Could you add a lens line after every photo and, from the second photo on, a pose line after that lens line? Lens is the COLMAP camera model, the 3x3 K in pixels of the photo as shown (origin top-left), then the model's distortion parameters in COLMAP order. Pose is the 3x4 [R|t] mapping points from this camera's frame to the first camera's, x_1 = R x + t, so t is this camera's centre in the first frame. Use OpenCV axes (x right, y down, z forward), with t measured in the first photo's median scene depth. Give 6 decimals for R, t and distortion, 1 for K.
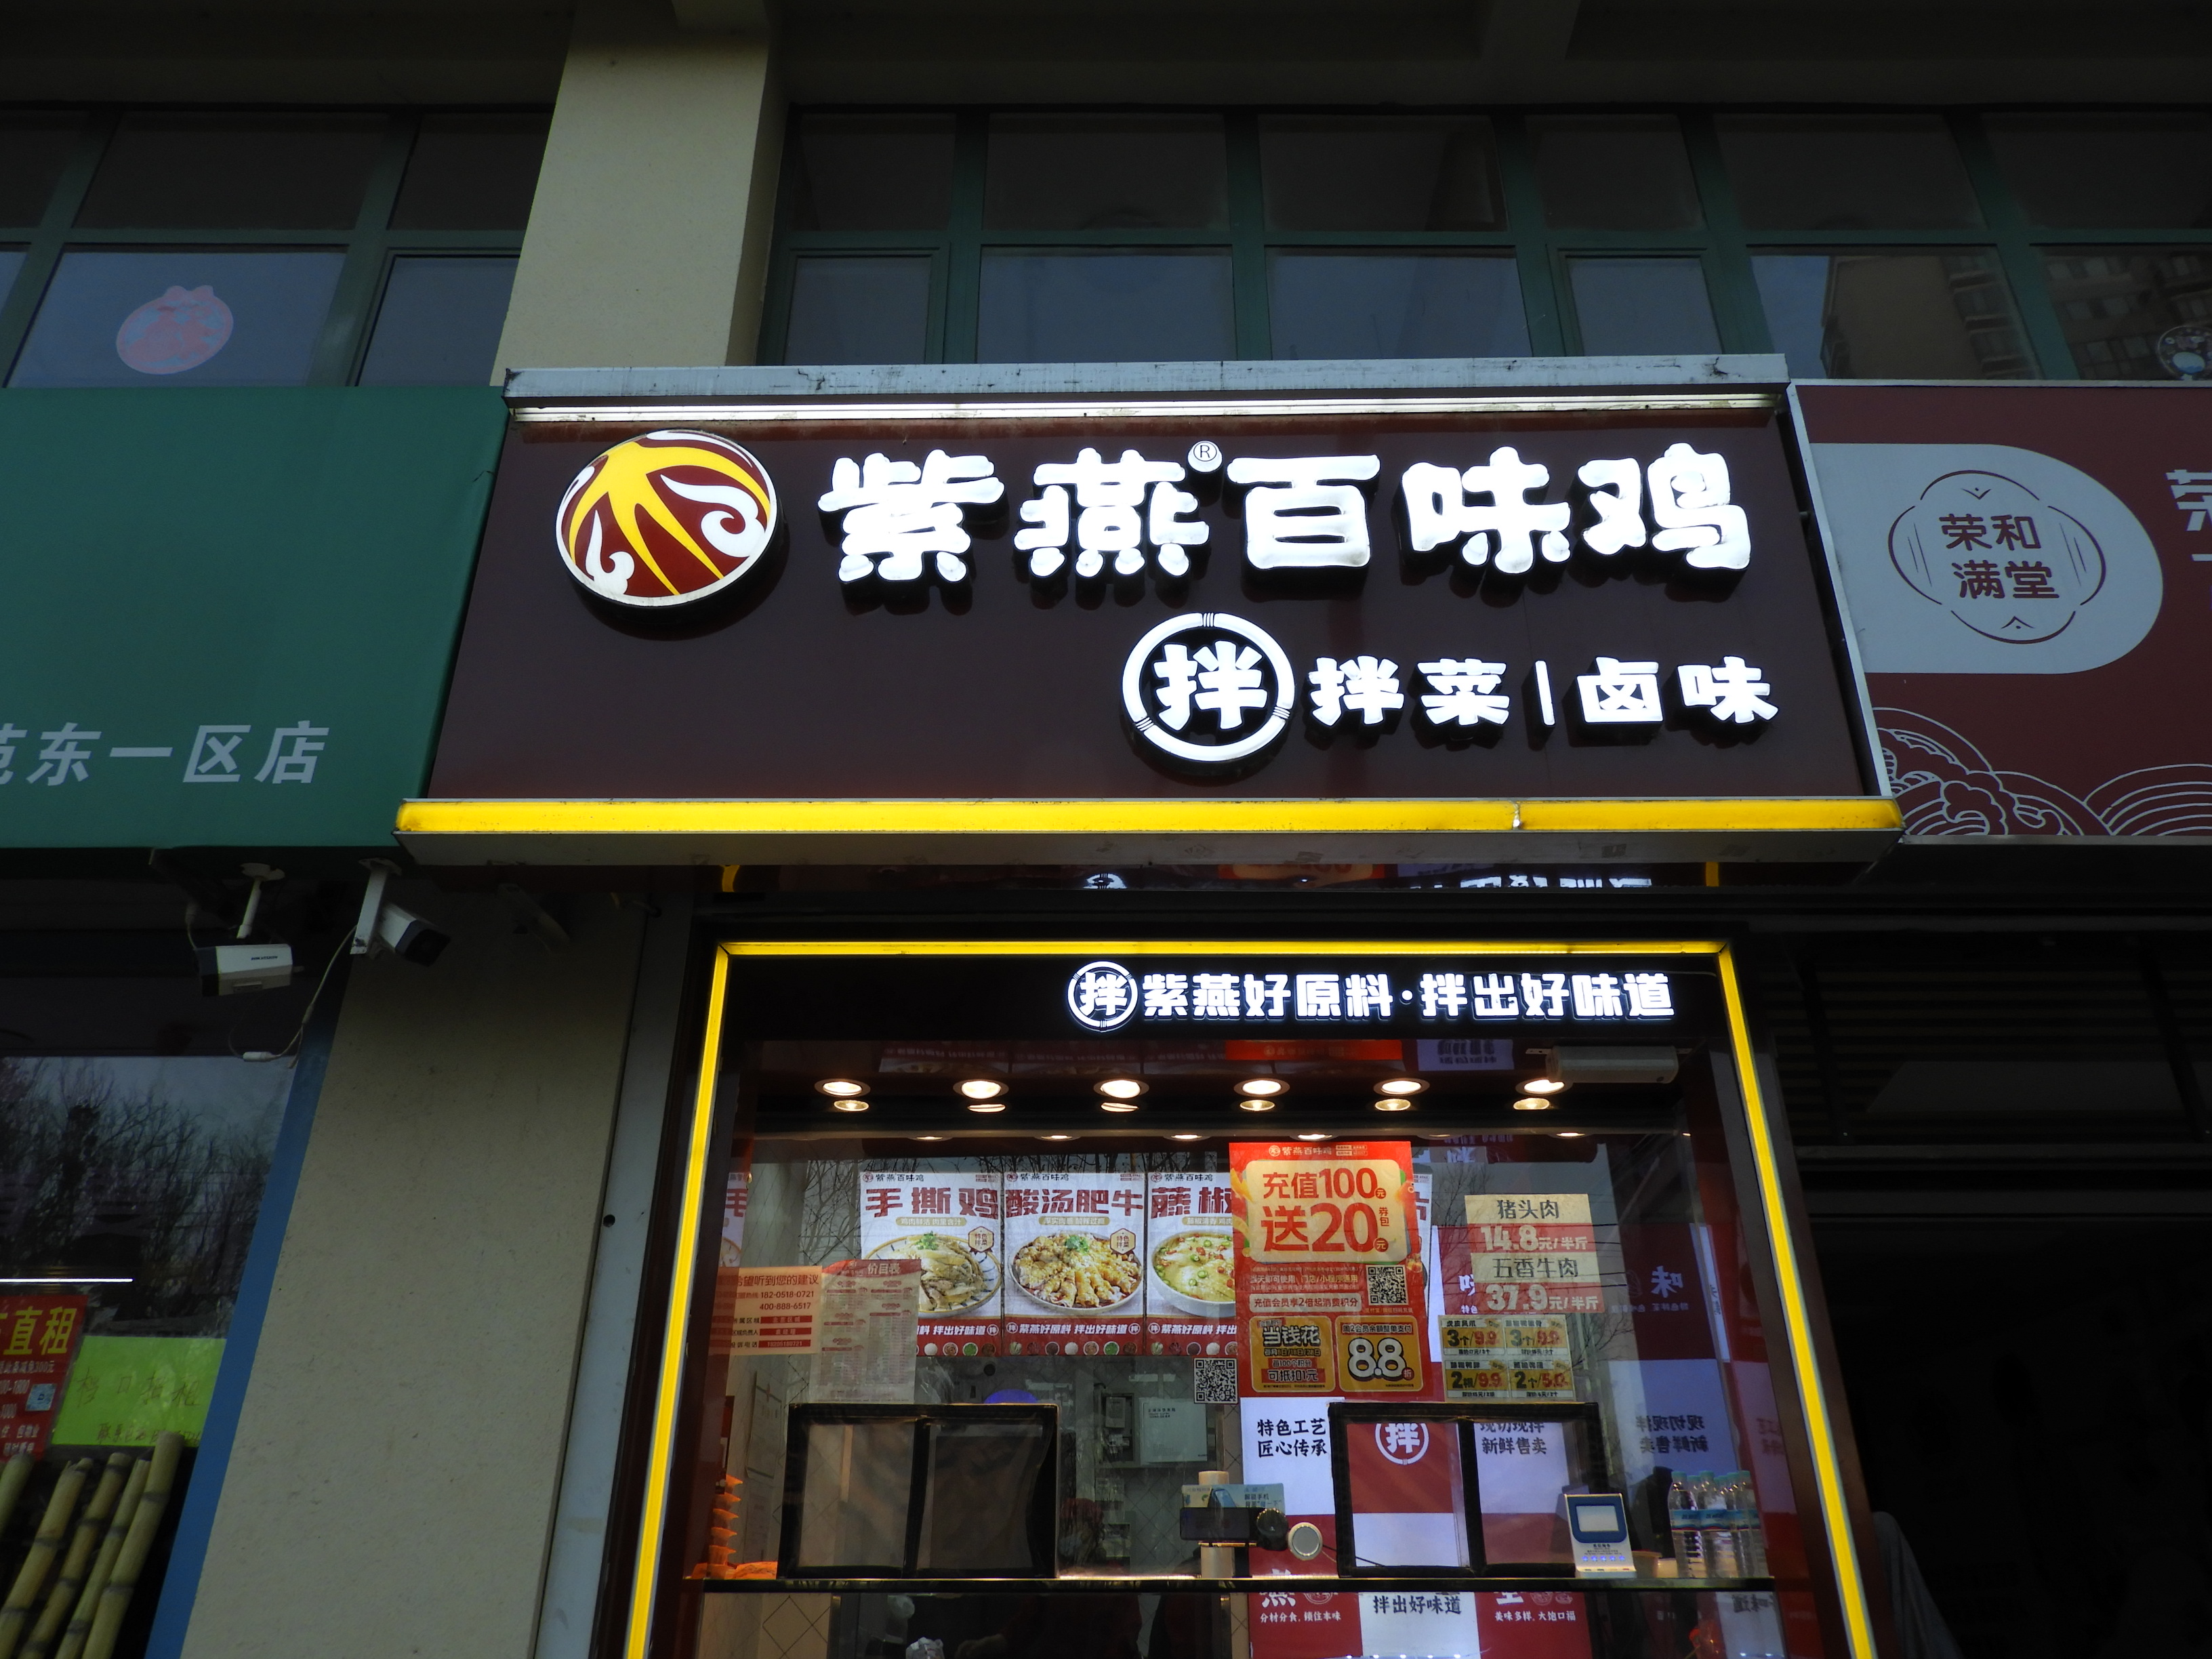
lens RADIAL K [[1551.6, 0, 1108.9], [0, 1551.6, 834.1], [0, 0, 1]] dist [0.003550, -0.004824]
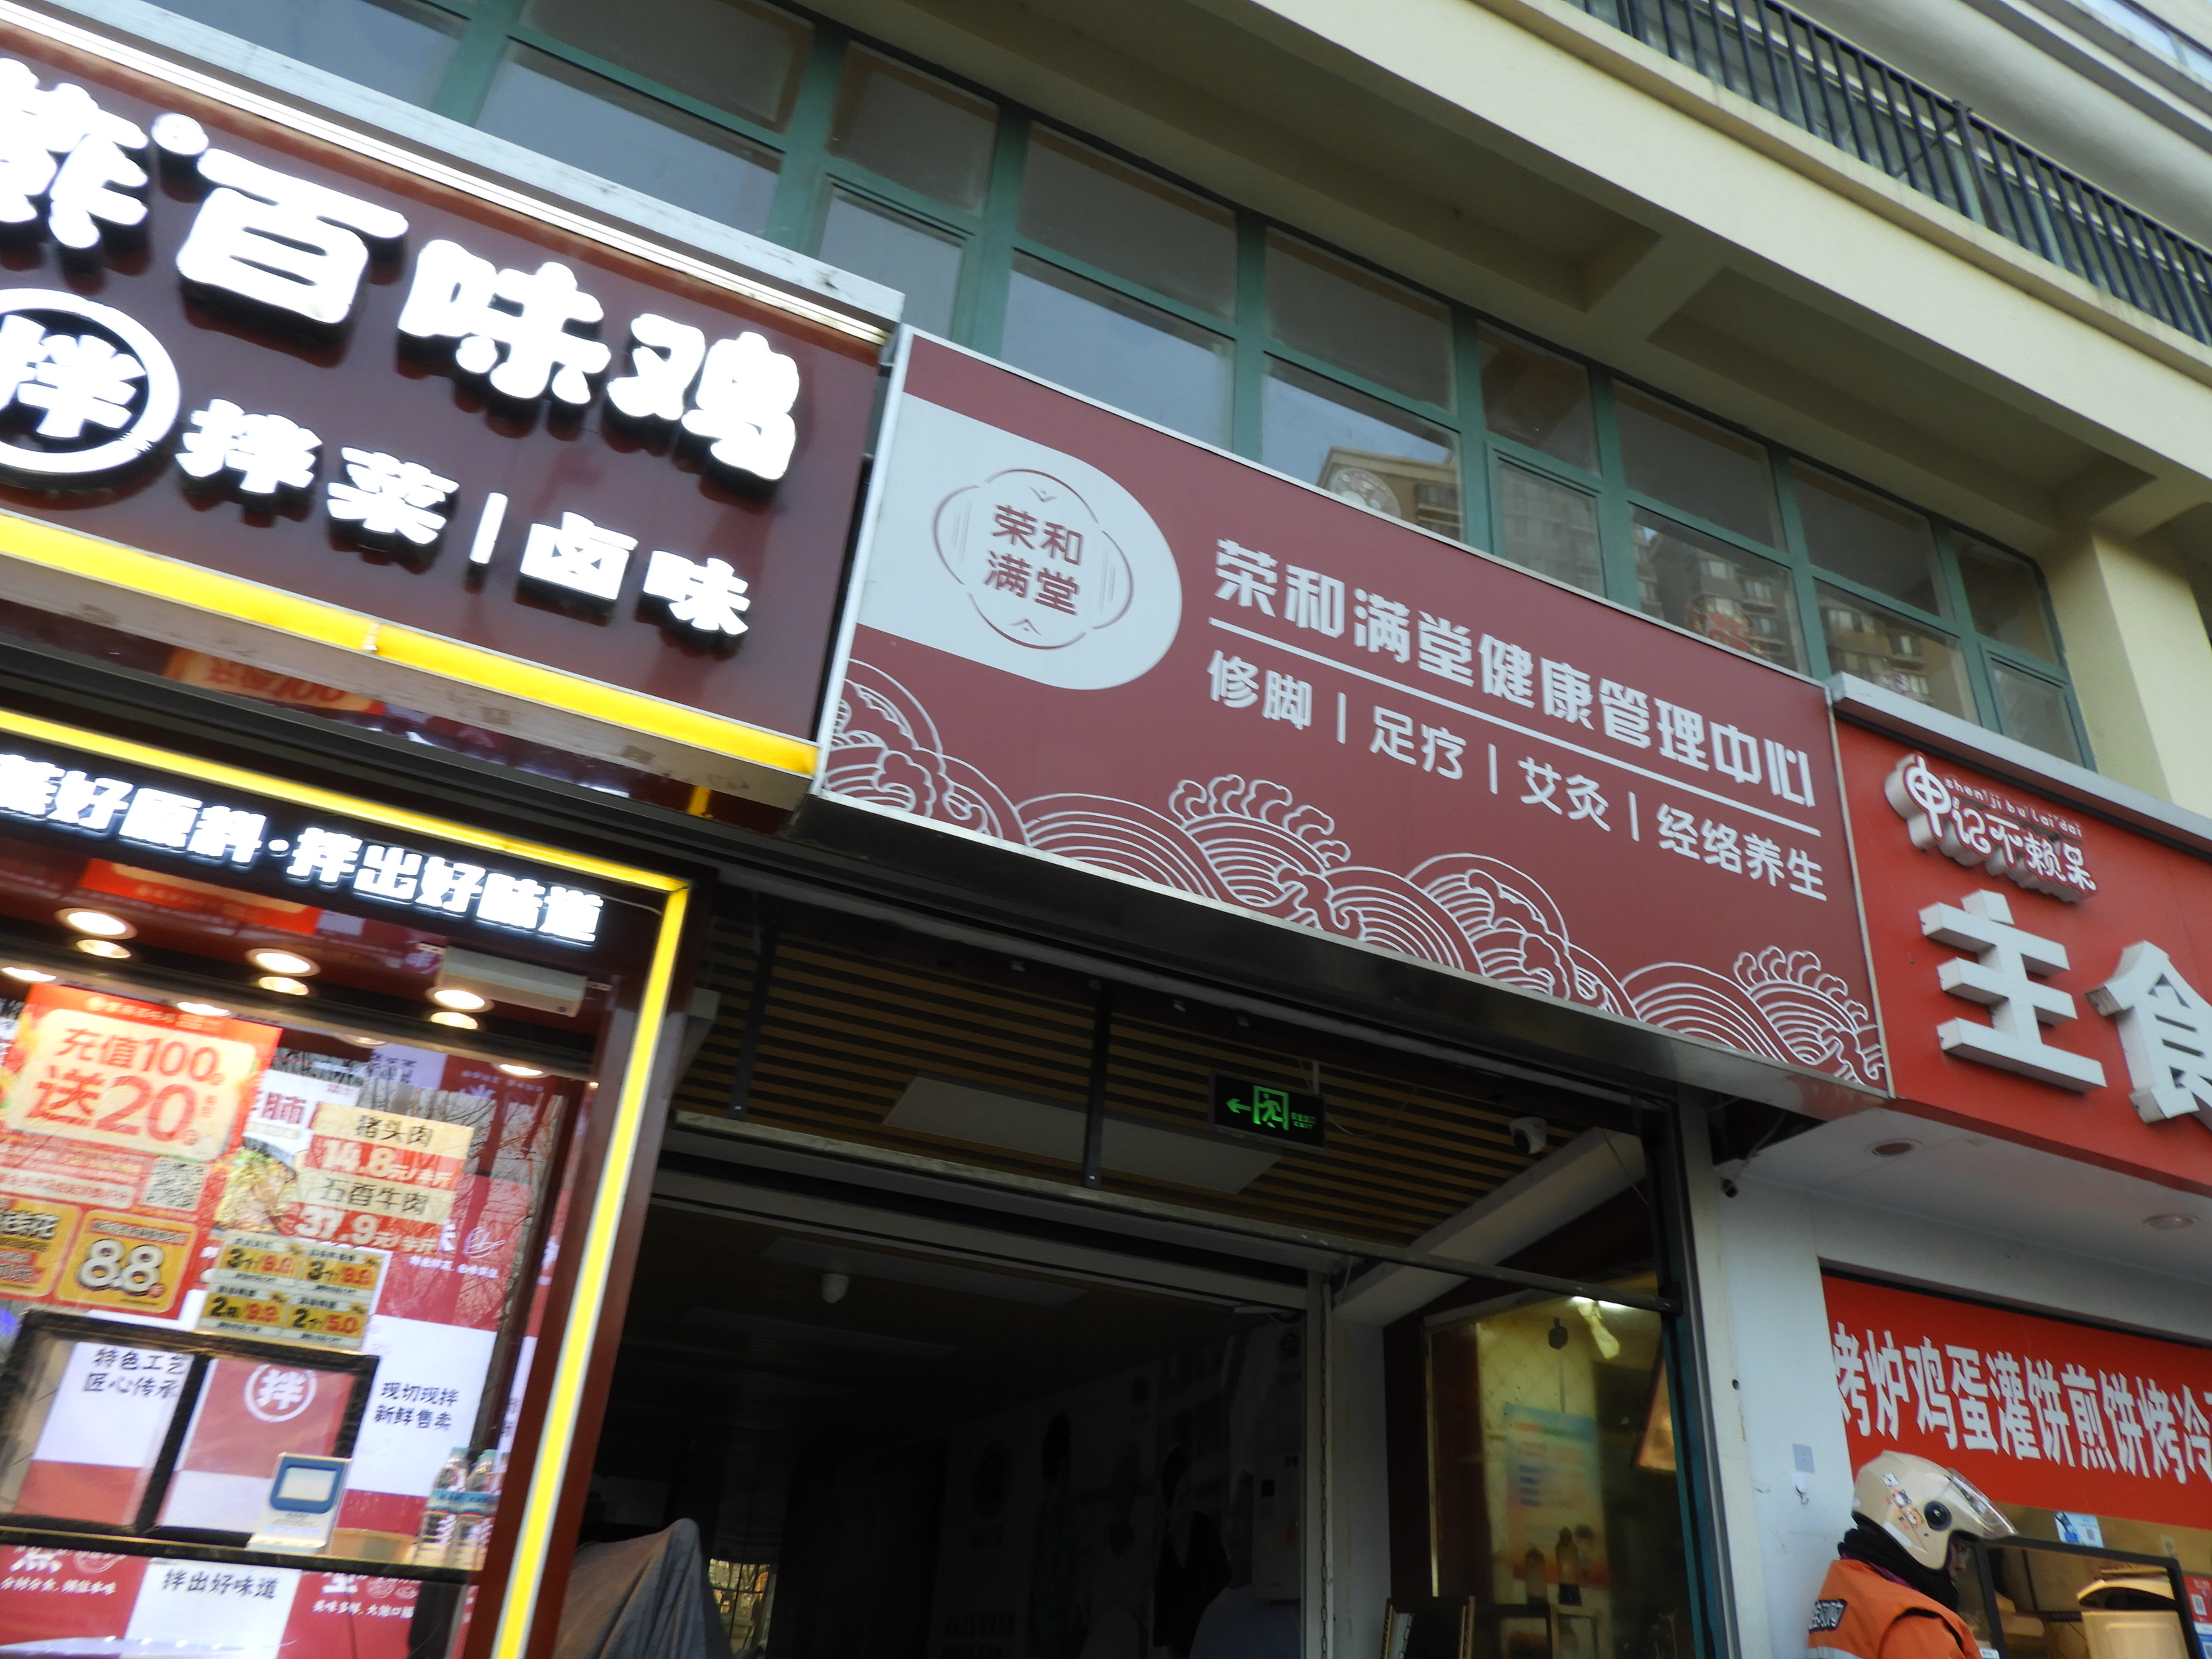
lens RADIAL K [[1558.1, 0, 1106.0], [0, 1558.1, 829.5], [0, 0, 1]] dist [-0.002121, 0.005282]
pose [[0.902584, 0.260353, 0.342868, 0.315156], [-0.254763, 0.965006, -0.062117, 0.035104], [-0.347042, -0.031285, 0.937328, 0.056972]]
